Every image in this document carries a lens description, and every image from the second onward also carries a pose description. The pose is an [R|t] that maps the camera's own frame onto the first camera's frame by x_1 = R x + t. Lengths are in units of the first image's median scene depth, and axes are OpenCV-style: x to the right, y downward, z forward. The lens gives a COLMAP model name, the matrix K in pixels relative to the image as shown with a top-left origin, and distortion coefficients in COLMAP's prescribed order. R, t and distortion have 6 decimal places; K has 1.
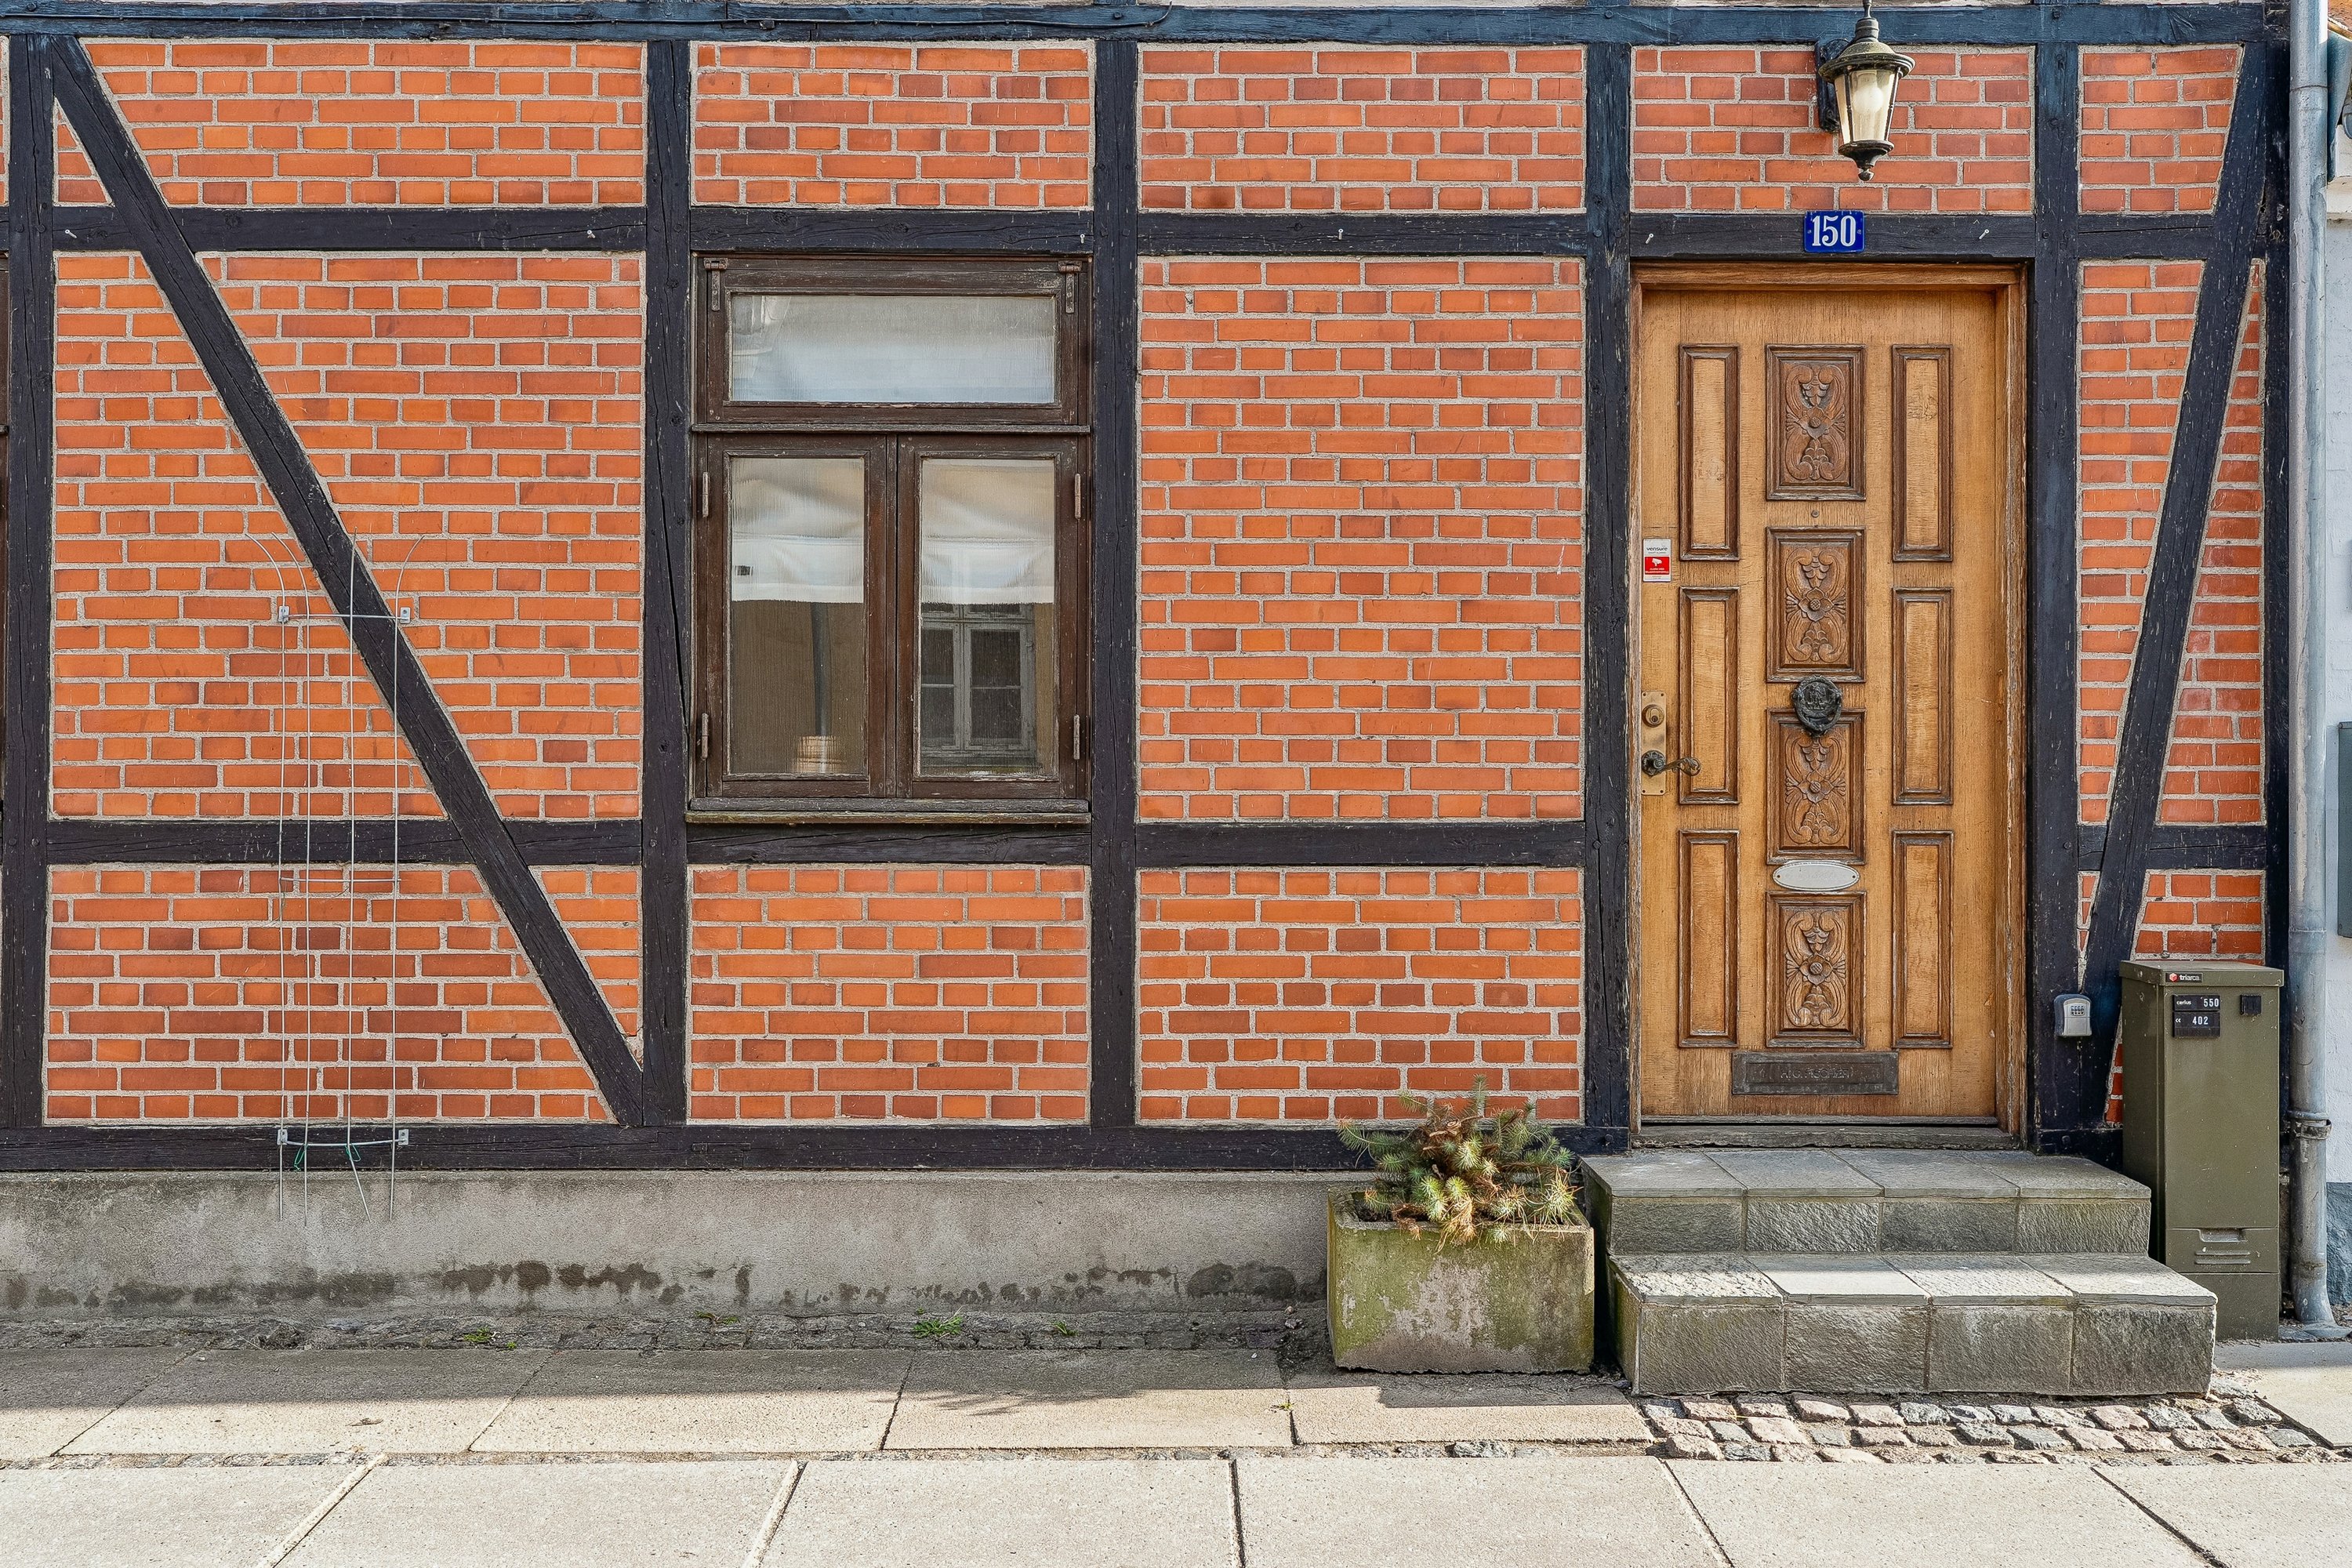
lens RADIAL K [[2094.5, 0, 1177.7], [0, 2094.5, 764.1], [0, 0, 1]] dist [-0.011578, 0.011850]
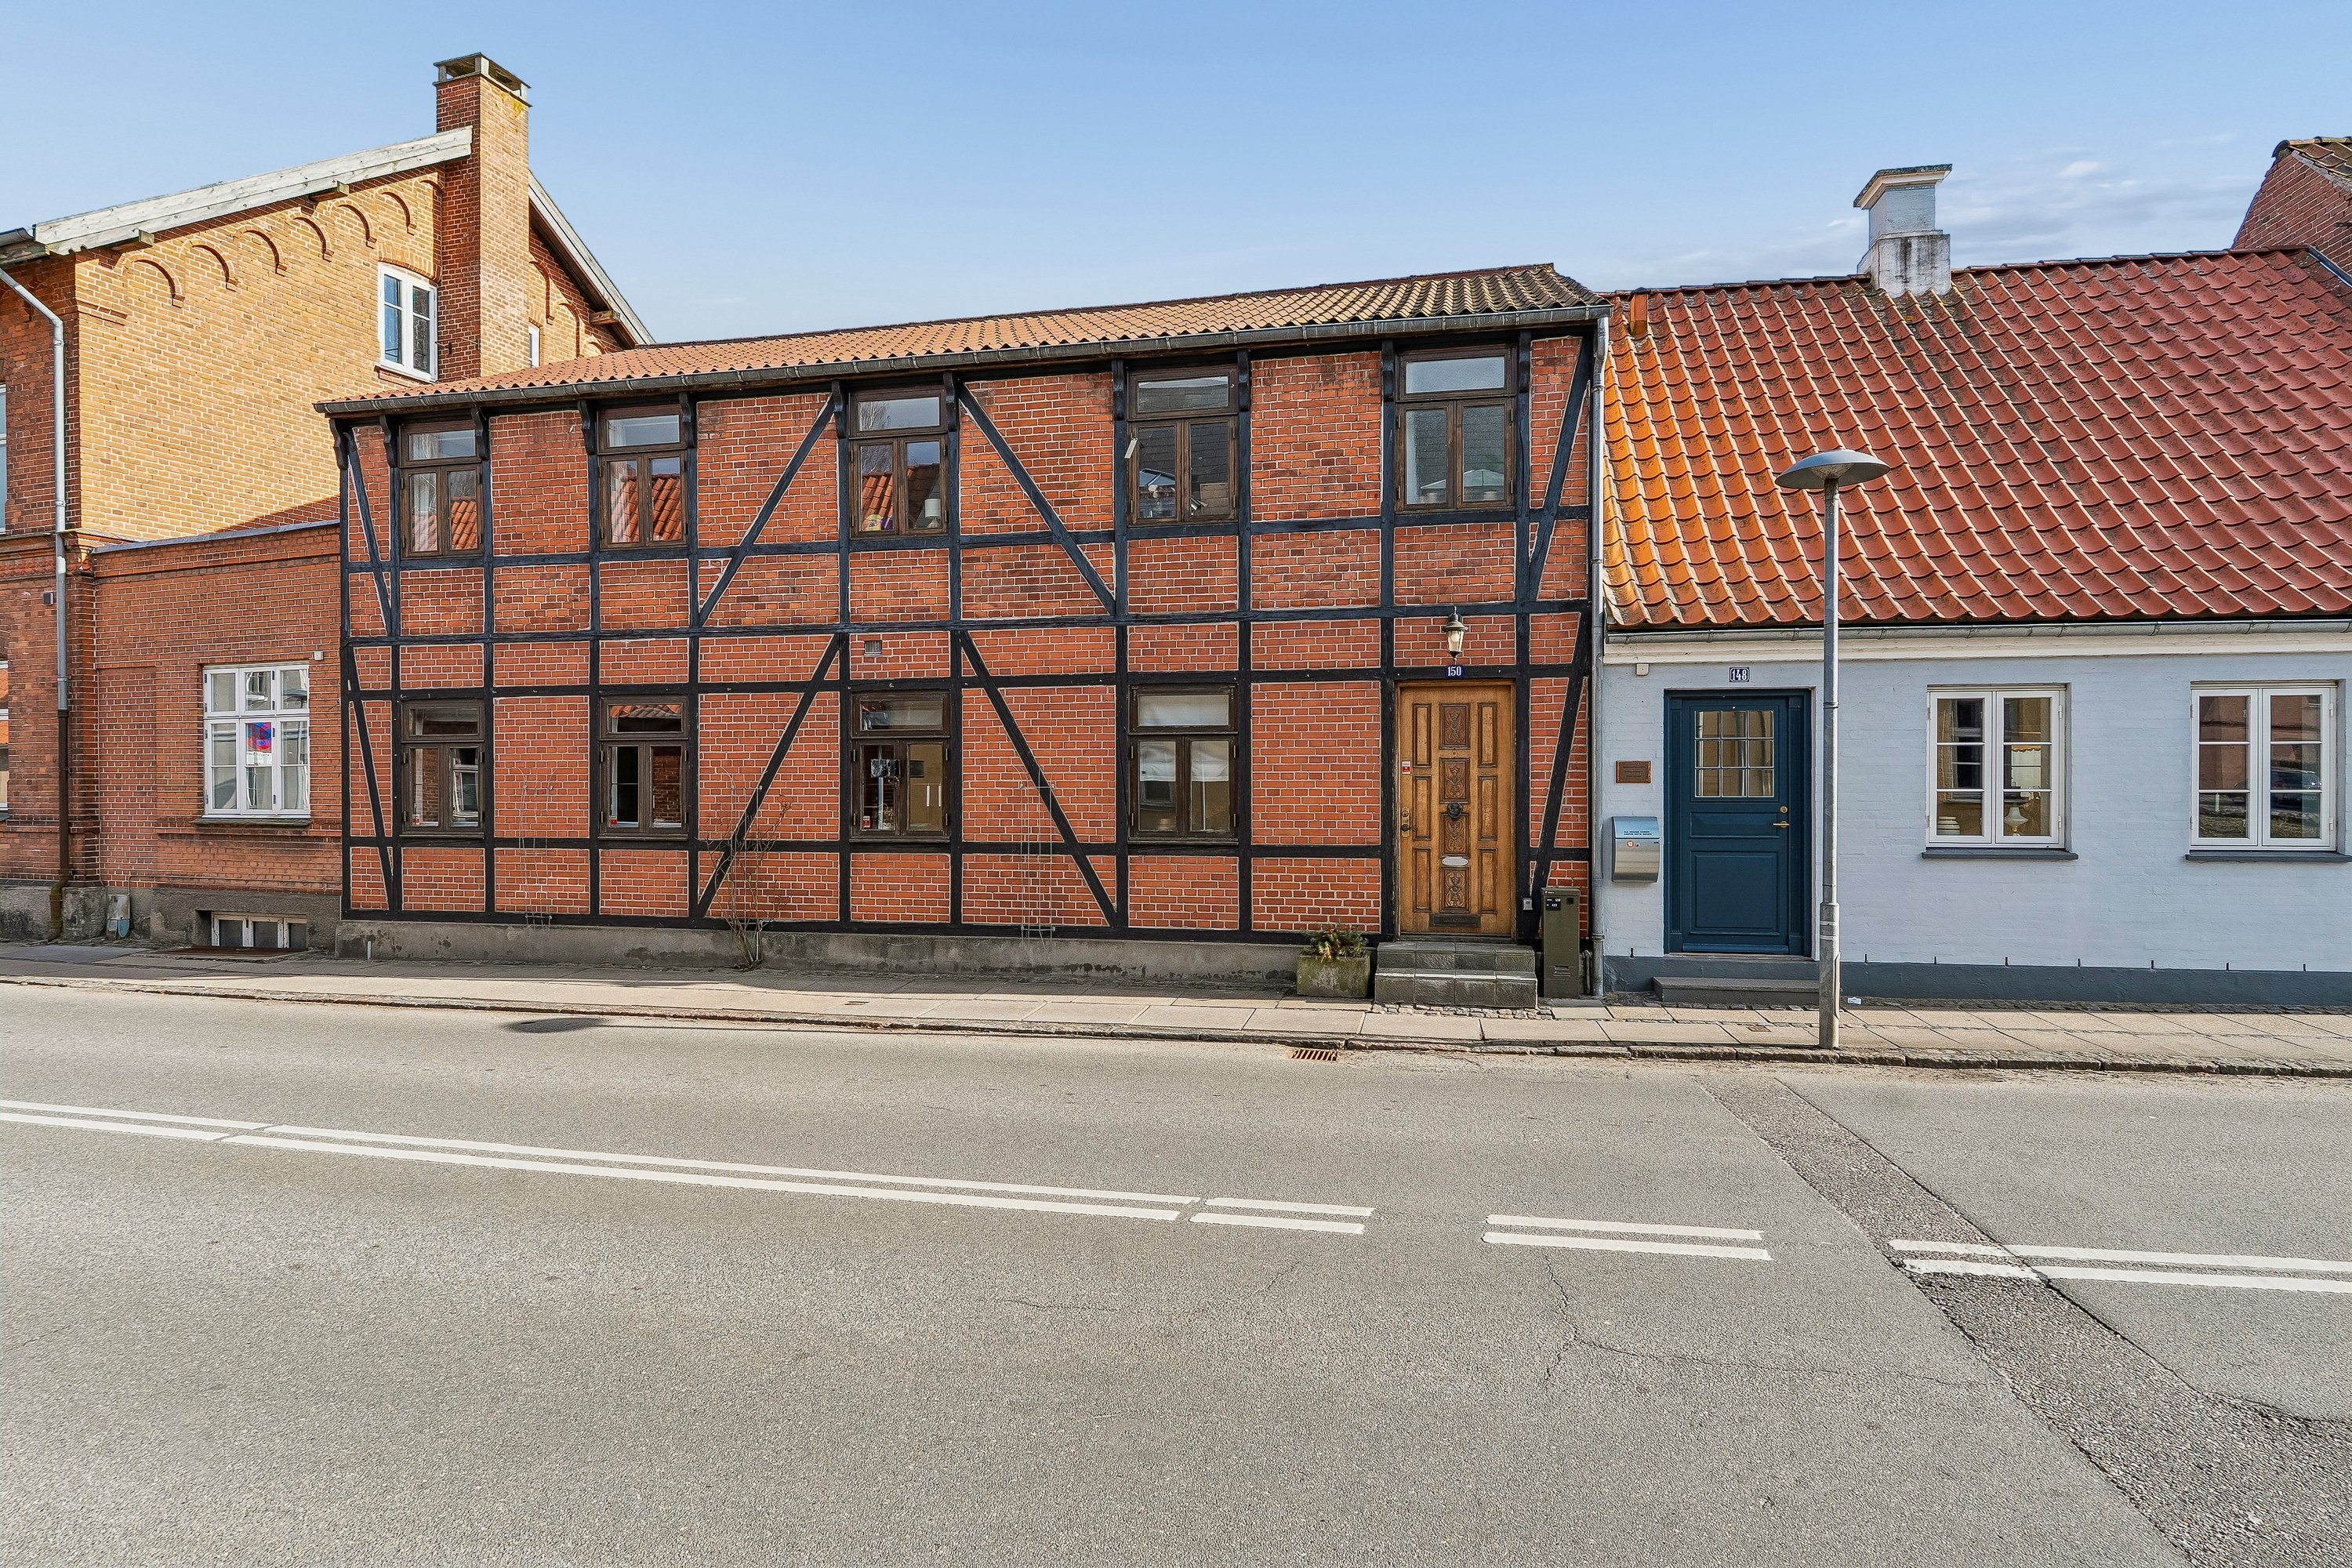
lens RADIAL K [[1297.9, 0, 1170.3], [0, 1297.9, 789.1], [0, 0, 1]] dist [-0.004201, -0.000054]
pose [[0.973725, -0.002808, -0.227710, 0.343516], [0.005843, 0.999903, 0.012653, -0.093497], [0.227652, -0.013651, 0.973647, -1.151706]]
